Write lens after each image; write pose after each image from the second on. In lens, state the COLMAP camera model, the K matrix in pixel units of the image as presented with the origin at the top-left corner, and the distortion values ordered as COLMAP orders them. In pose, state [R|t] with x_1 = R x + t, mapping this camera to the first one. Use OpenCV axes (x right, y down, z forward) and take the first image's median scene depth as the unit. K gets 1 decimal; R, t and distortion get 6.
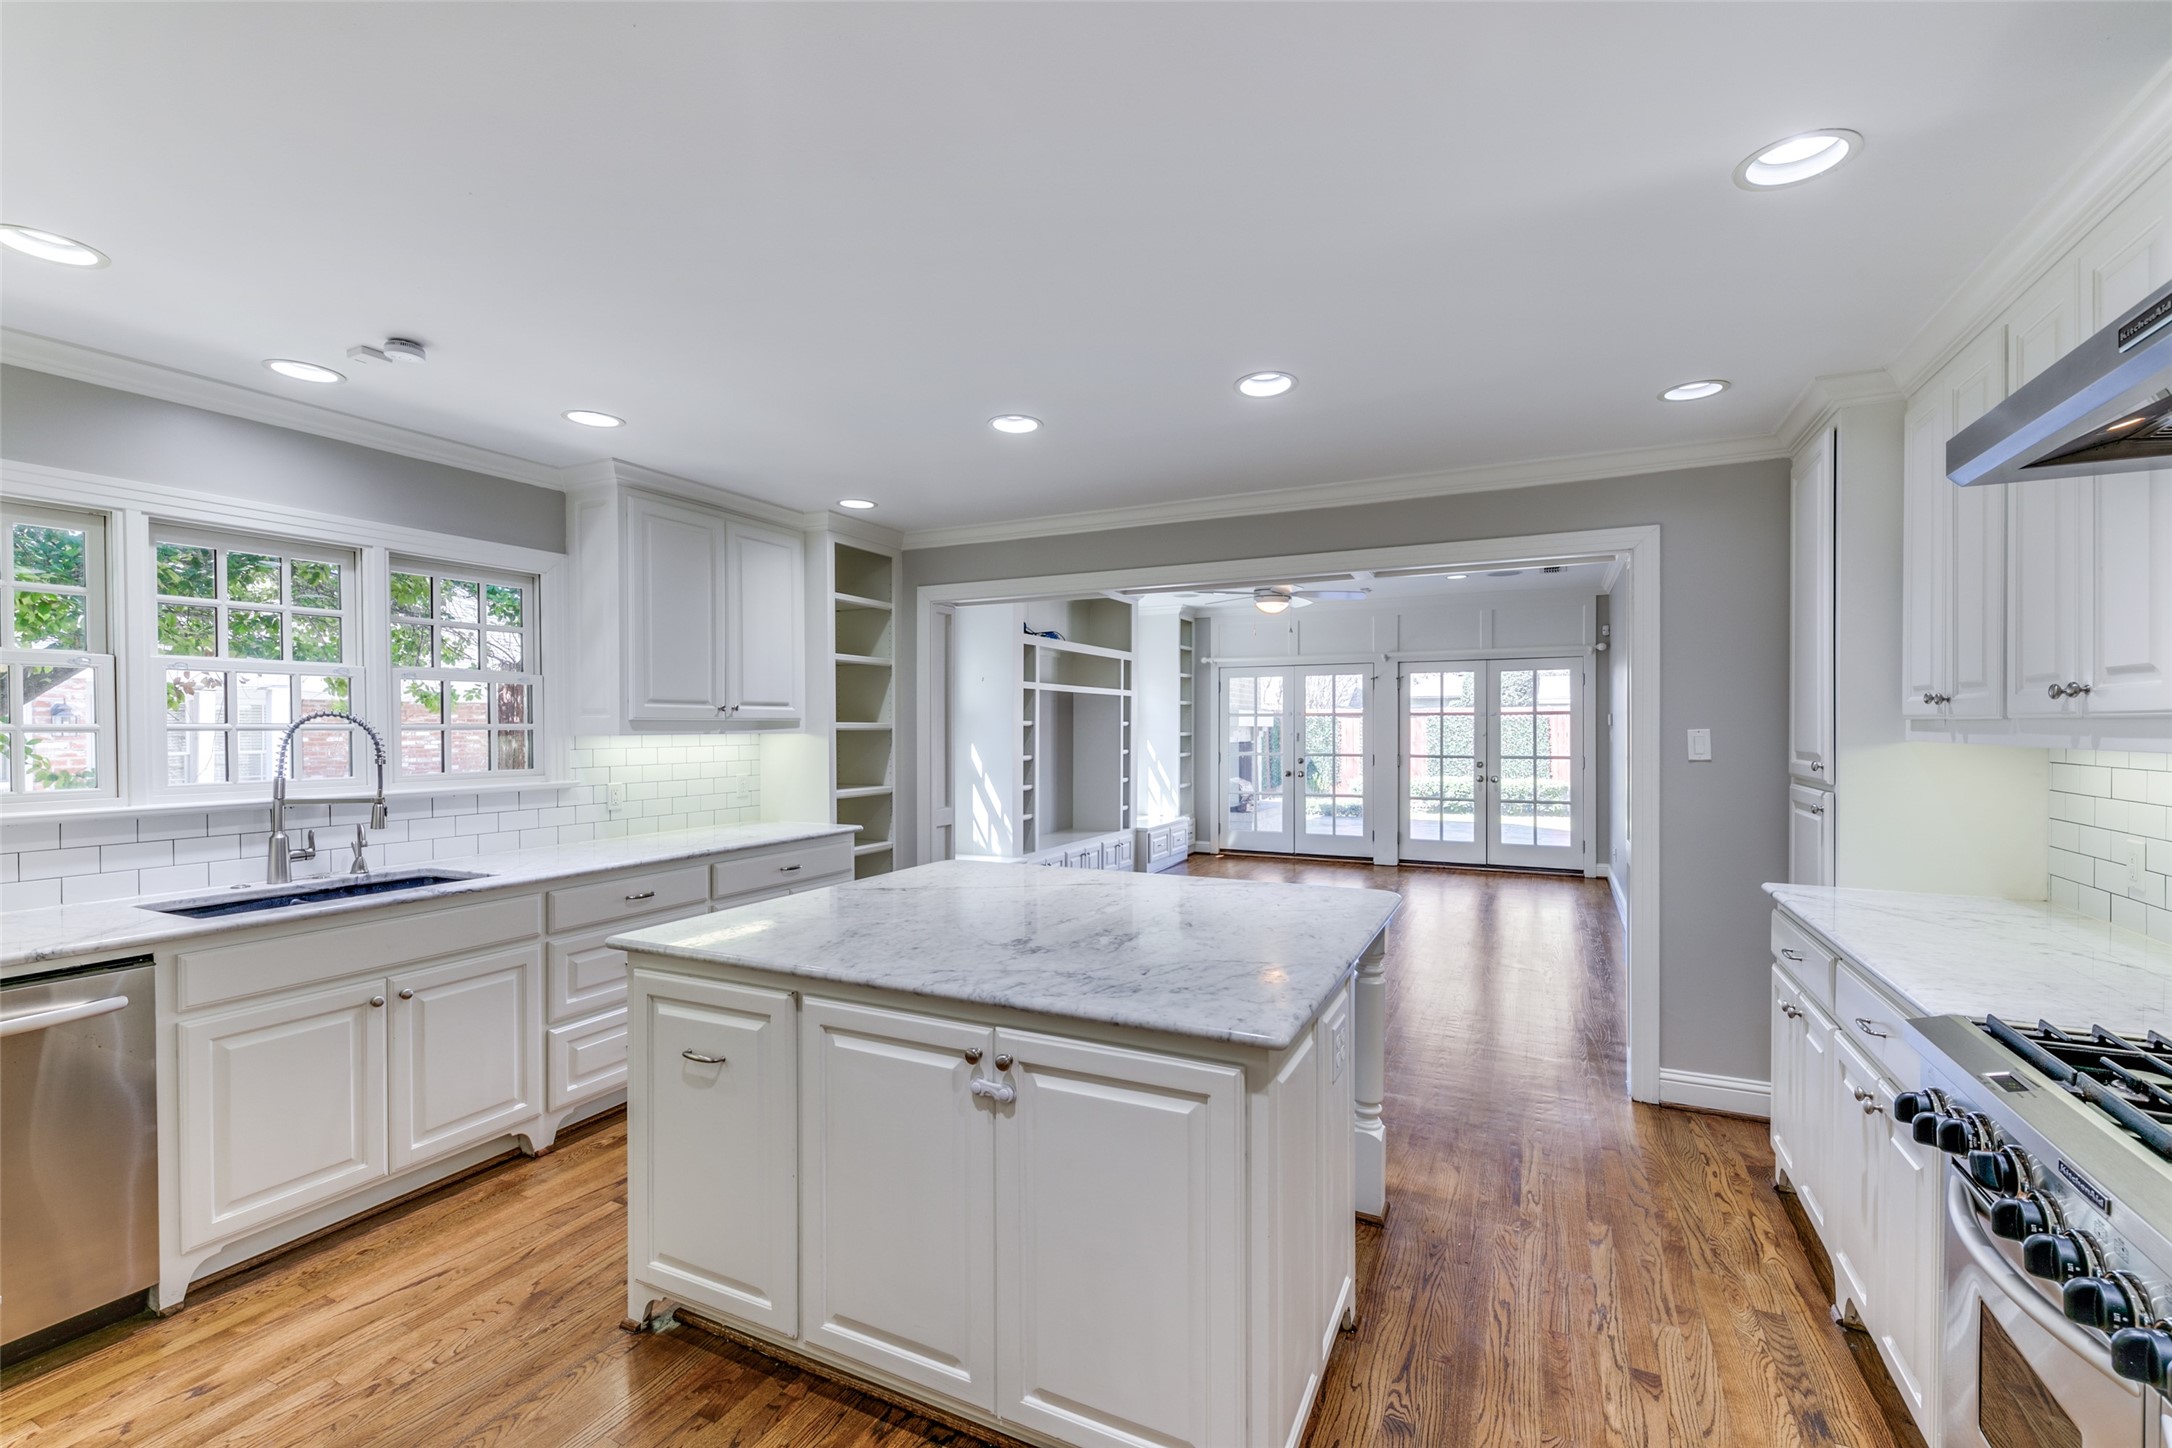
lens RADIAL K [[961.8, 0, 1081.9], [0, 961.8, 731.7], [0, 0, 1]] dist [0.010543, -0.005225]
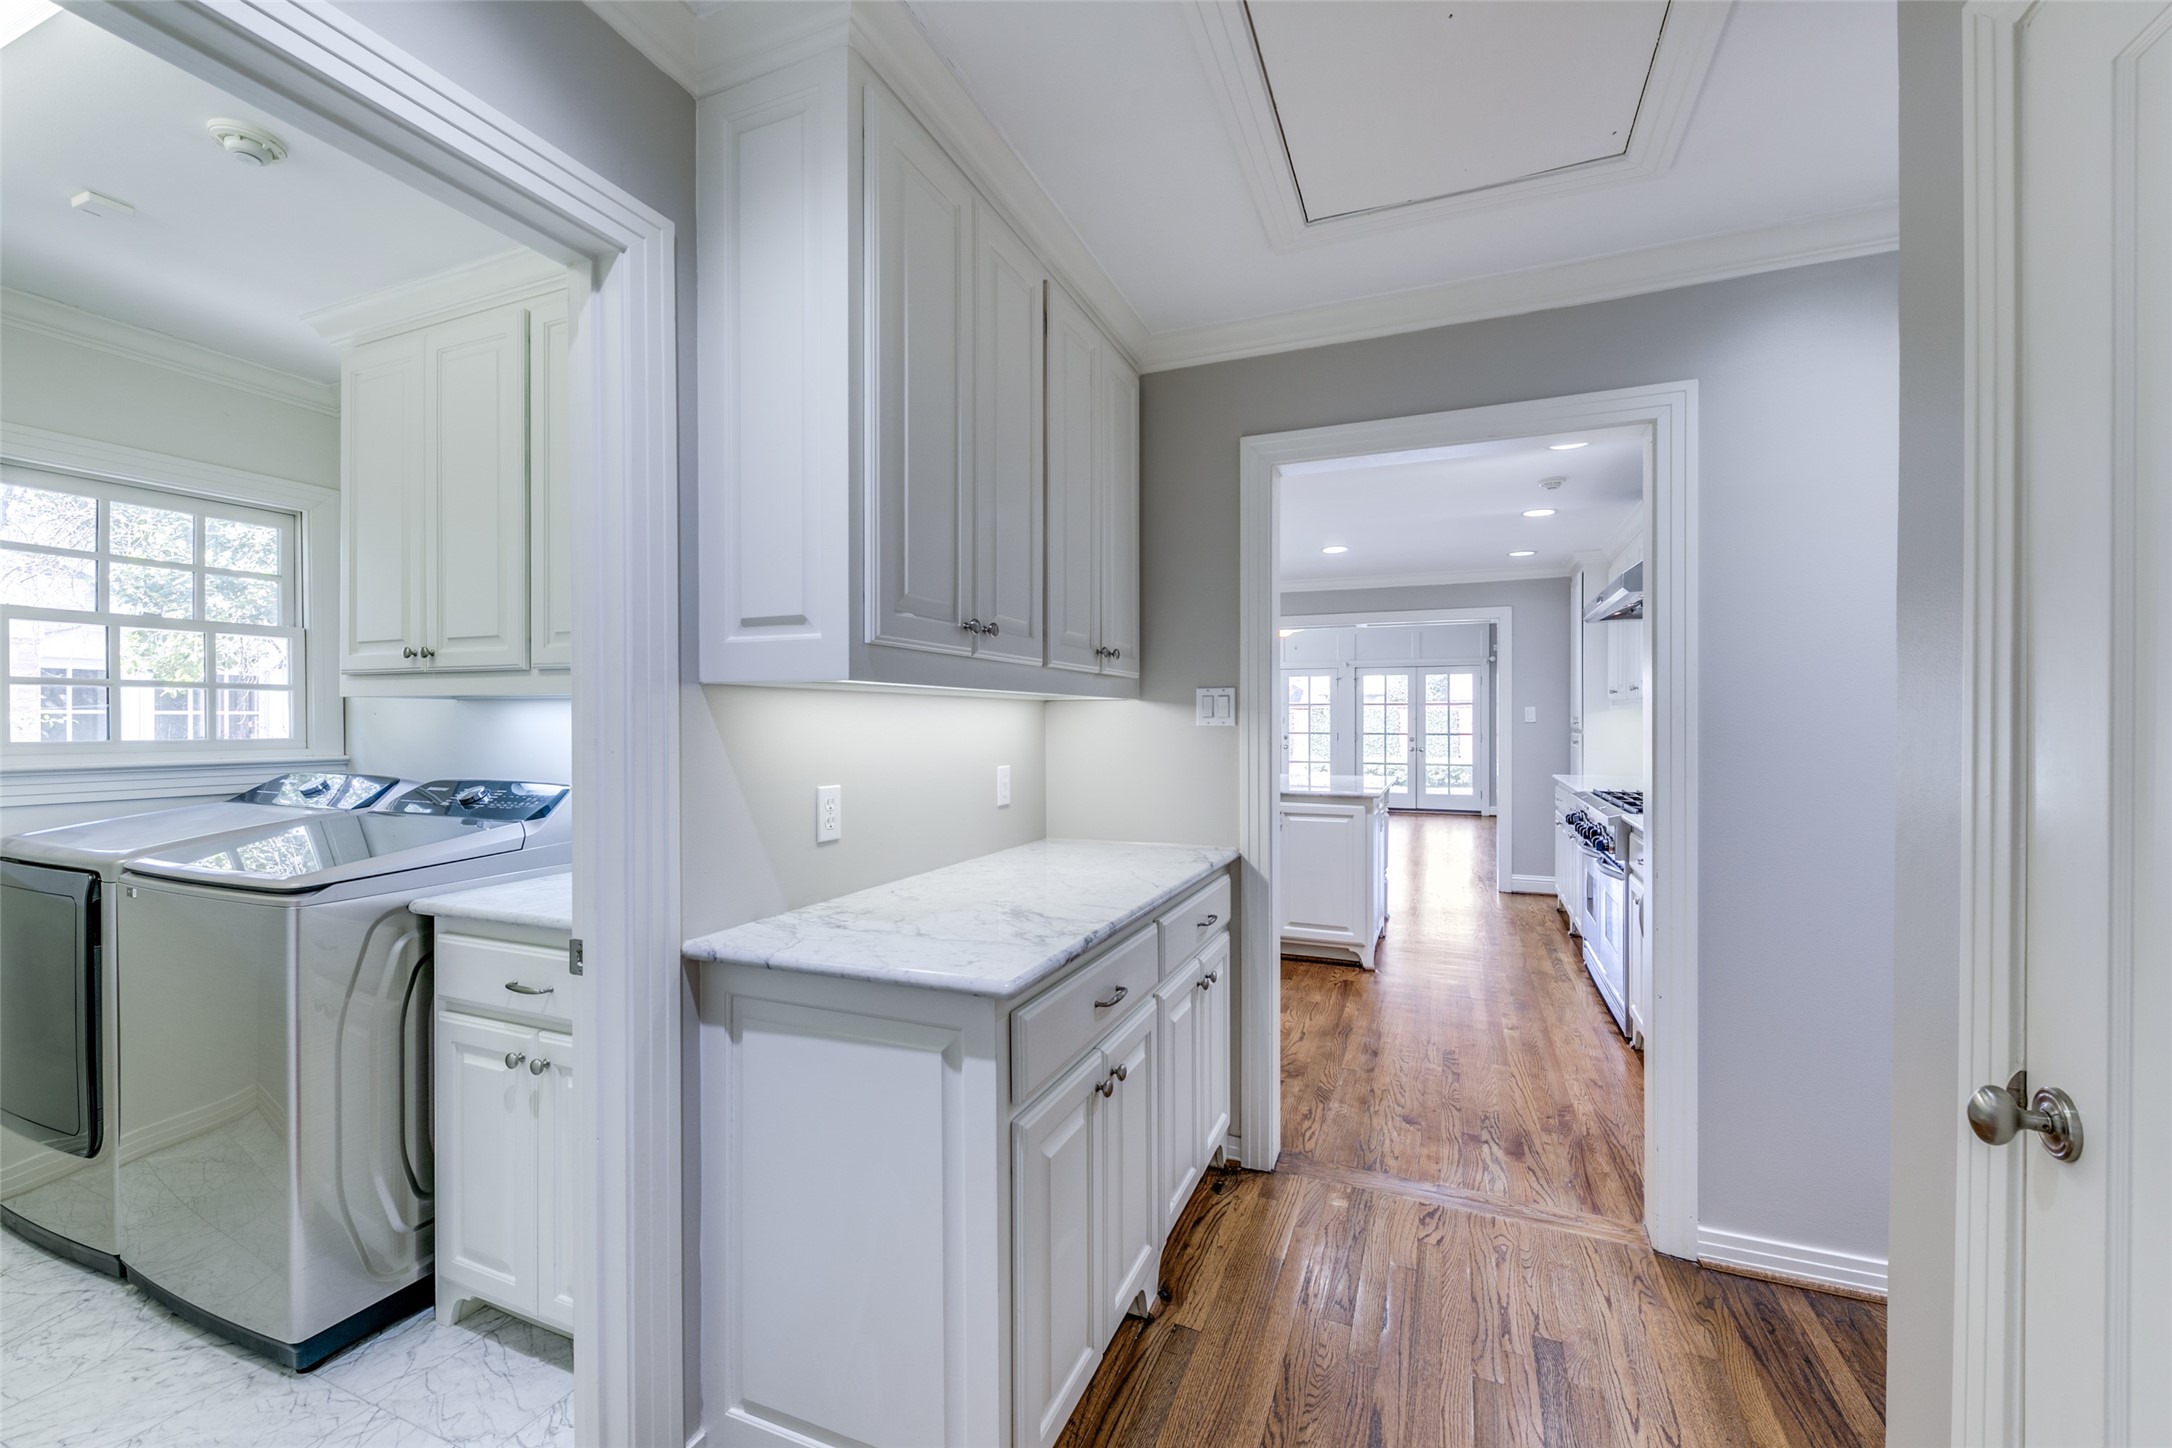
lens RADIAL K [[910.9, 0, 1067.0], [0, 910.9, 717.5], [0, 0, 1]] dist [0.004309, -0.000696]
pose [[0.998878, 0.004395, 0.047150, -0.166162], [-0.003987, 0.999954, -0.008728, 0.015614], [-0.047186, 0.008530, 0.998850, -0.338874]]
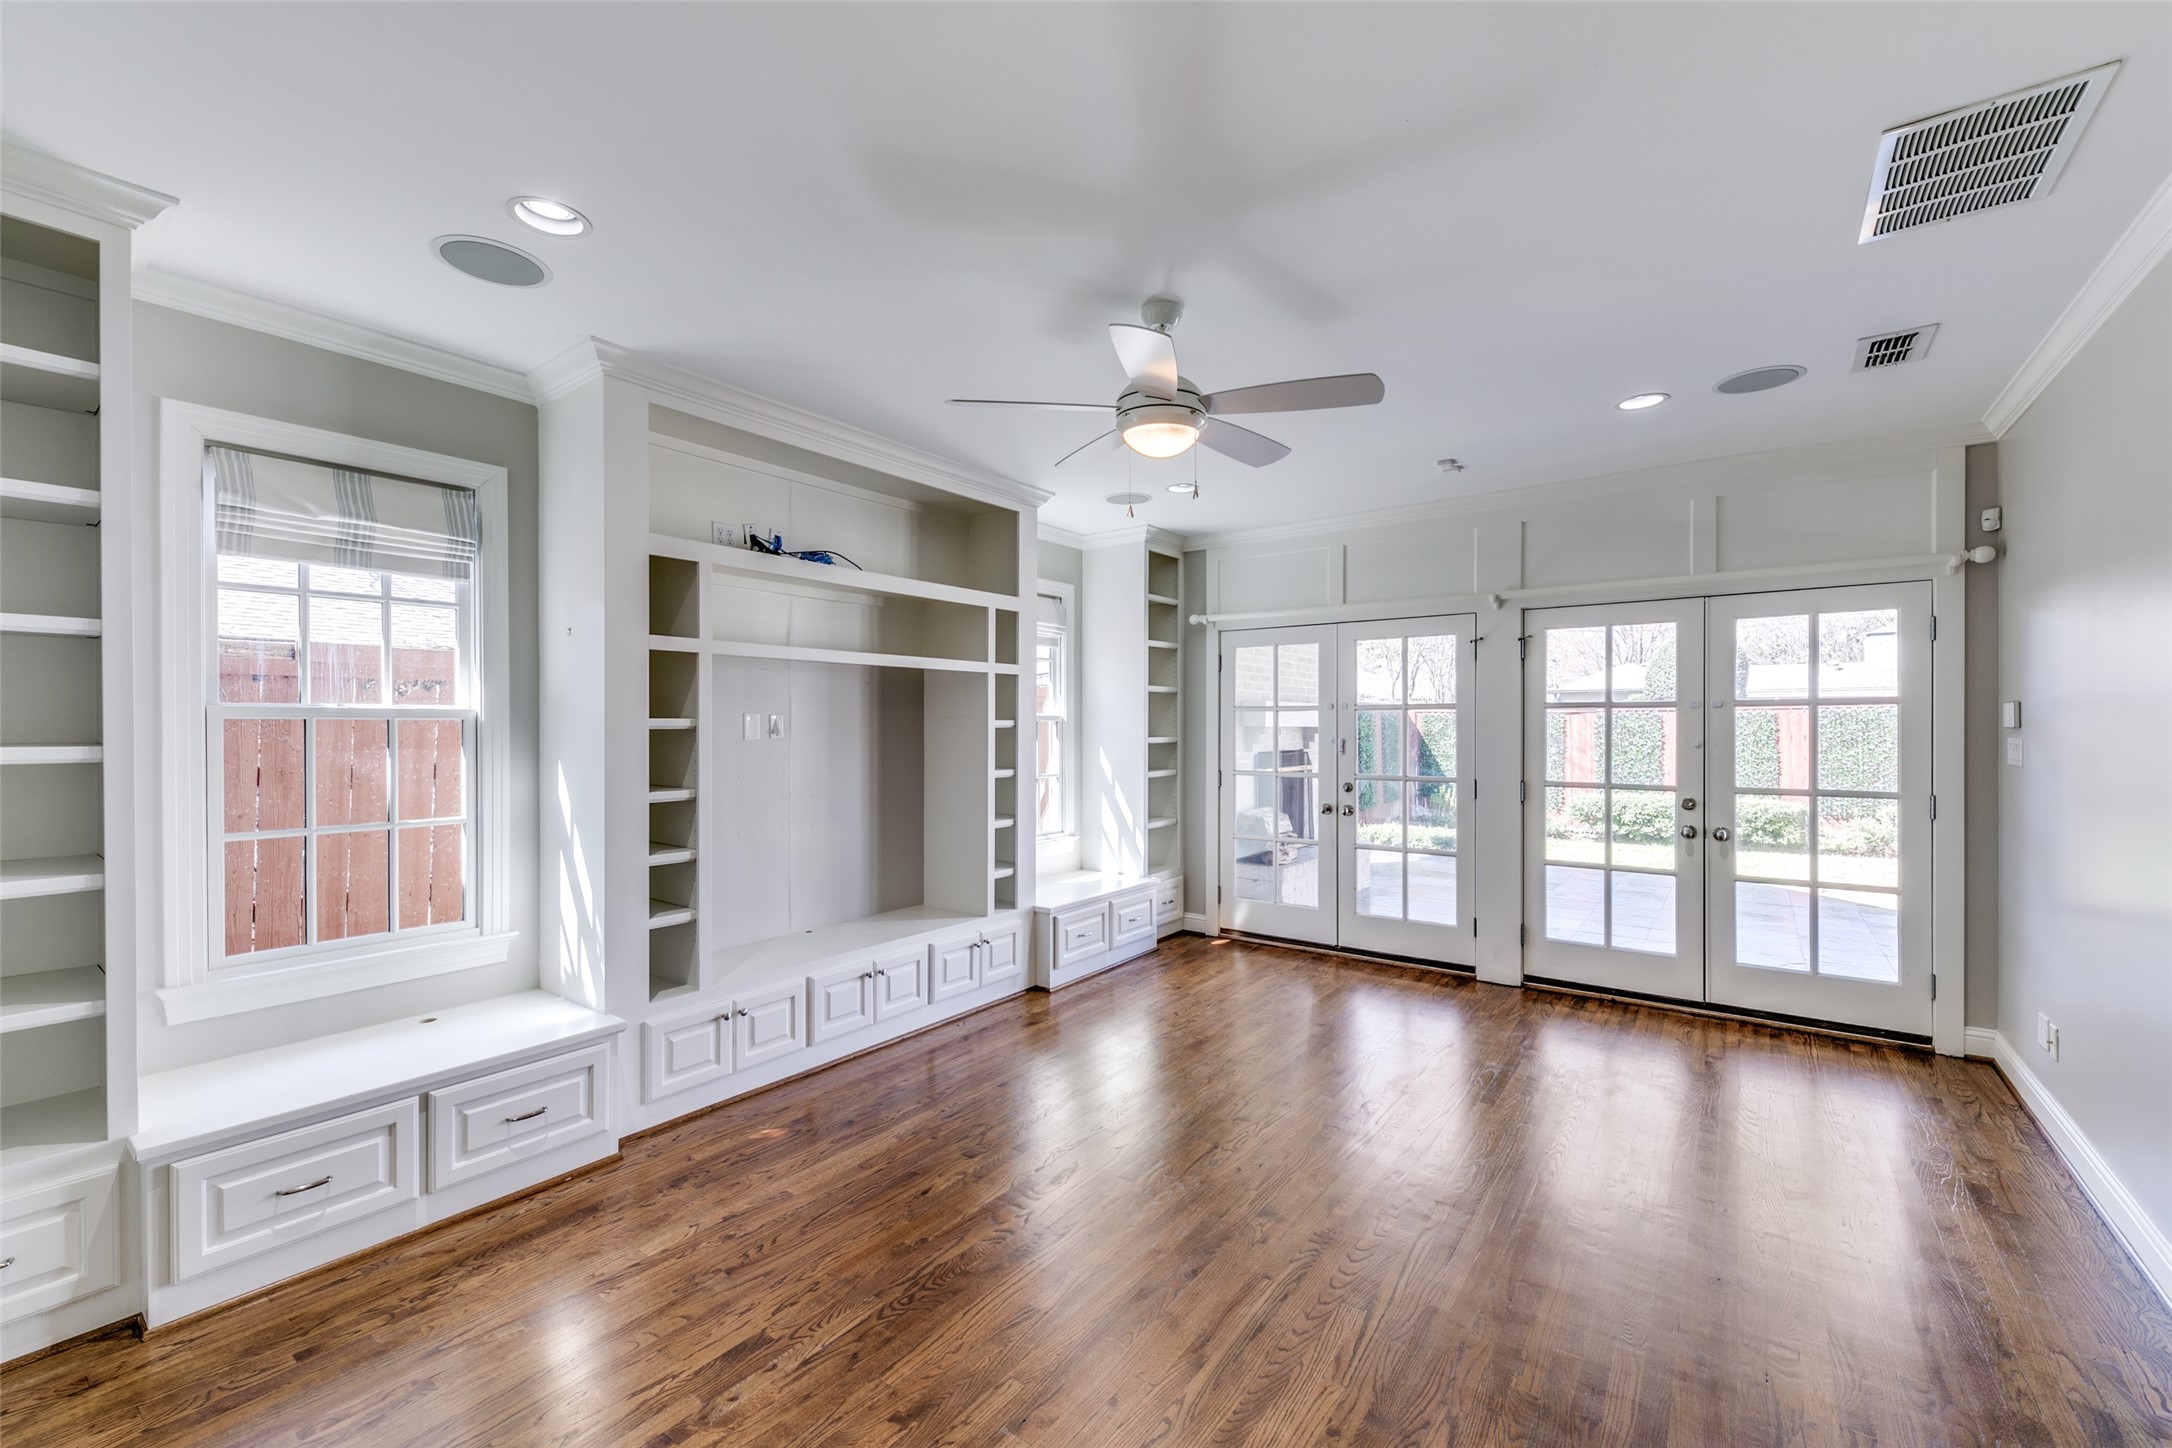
lens RADIAL K [[910.9, 0, 1103.4], [0, 910.9, 723.7], [0, 0, 1]] dist [0.004309, -0.000696]
pose [[0.987737, 0.000539, -0.156127, 0.182550], [-0.001592, 0.999977, -0.006616, -0.004513], [0.156119, 0.006783, 0.987715, 0.474461]]
